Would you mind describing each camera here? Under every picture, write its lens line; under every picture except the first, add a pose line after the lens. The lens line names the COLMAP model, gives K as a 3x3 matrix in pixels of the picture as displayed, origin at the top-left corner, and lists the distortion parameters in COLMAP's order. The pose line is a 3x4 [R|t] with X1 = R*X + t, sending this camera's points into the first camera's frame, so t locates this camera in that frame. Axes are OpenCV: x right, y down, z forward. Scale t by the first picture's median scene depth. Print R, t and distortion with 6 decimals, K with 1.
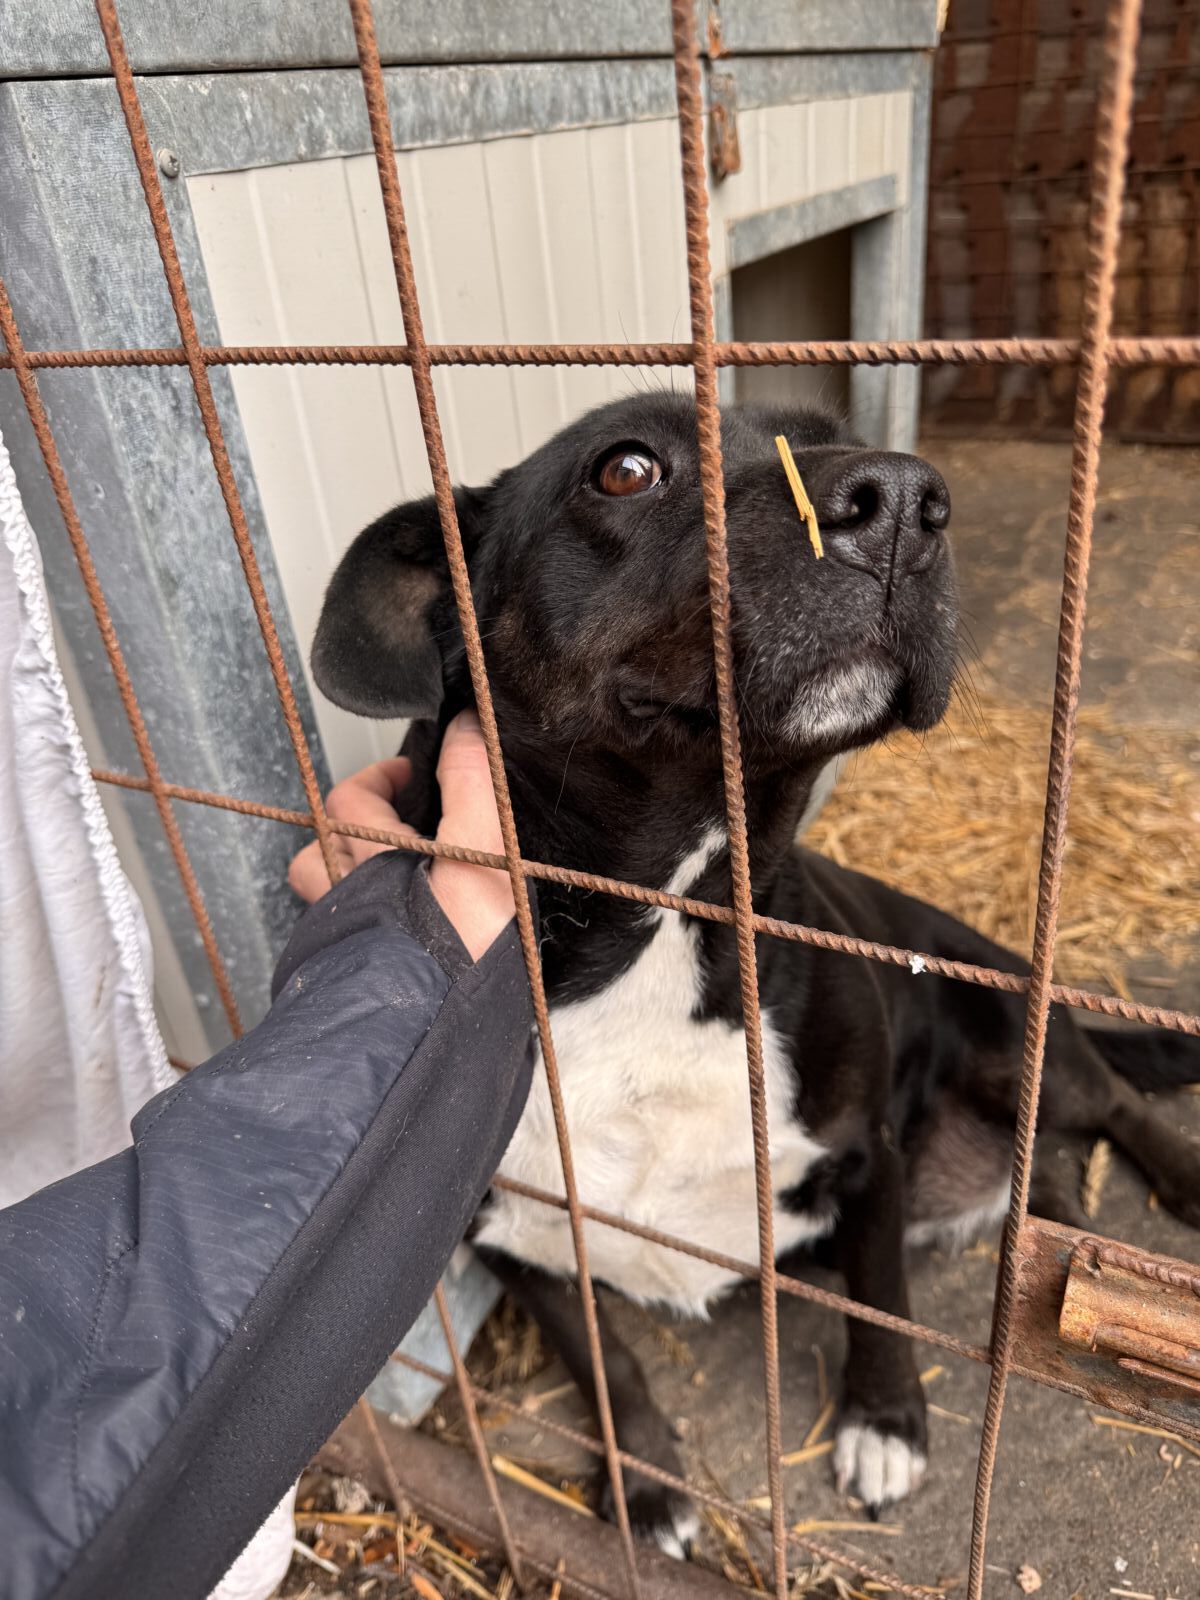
lens RADIAL K [[1130.0, 0, 600.0], [0, 1130.0, 800.0], [0, 0, 1]] dist [0.059557, -0.042914]
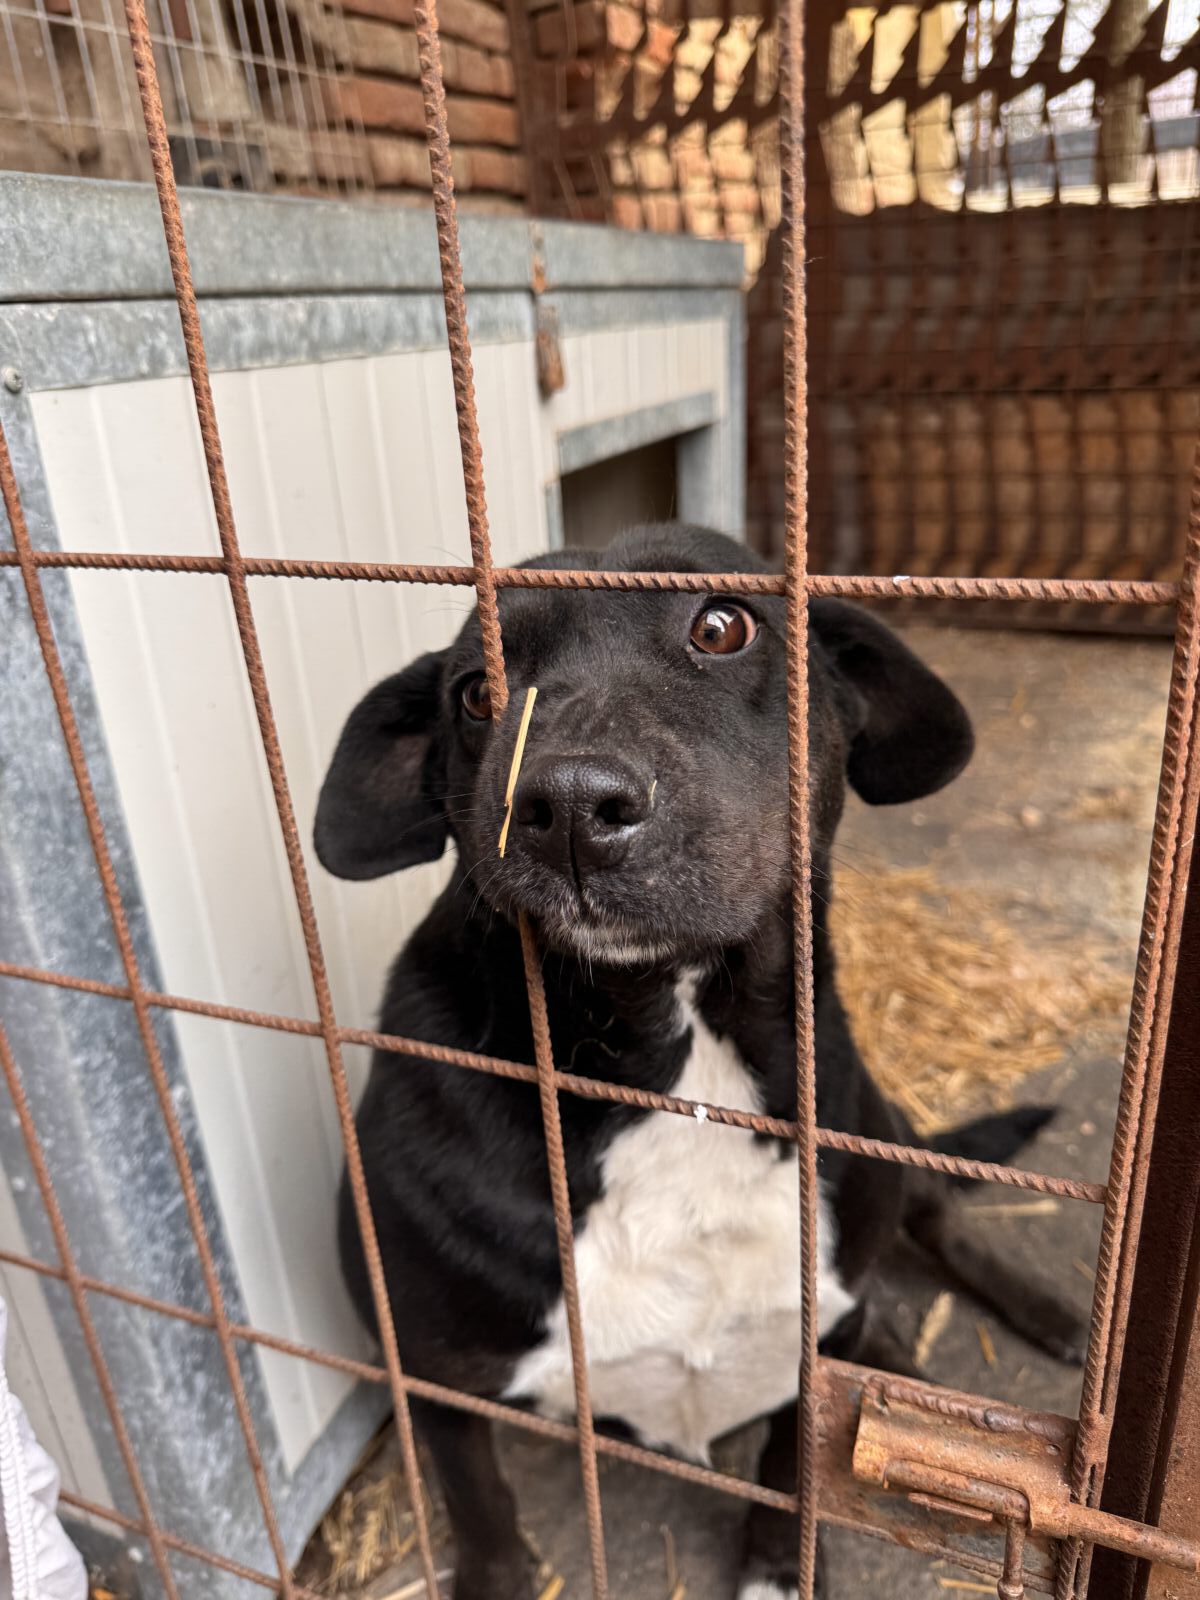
lens RADIAL K [[1172.4, 0, 604.6], [0, 1172.4, 826.5], [0, 0, 1]] dist [0.077934, -0.087078]
pose [[0.995224, -0.008331, 0.097261, 0.062273], [0.019627, 0.993082, -0.115768, 0.000564], [-0.095624, 0.117124, 0.988503, -0.103054]]
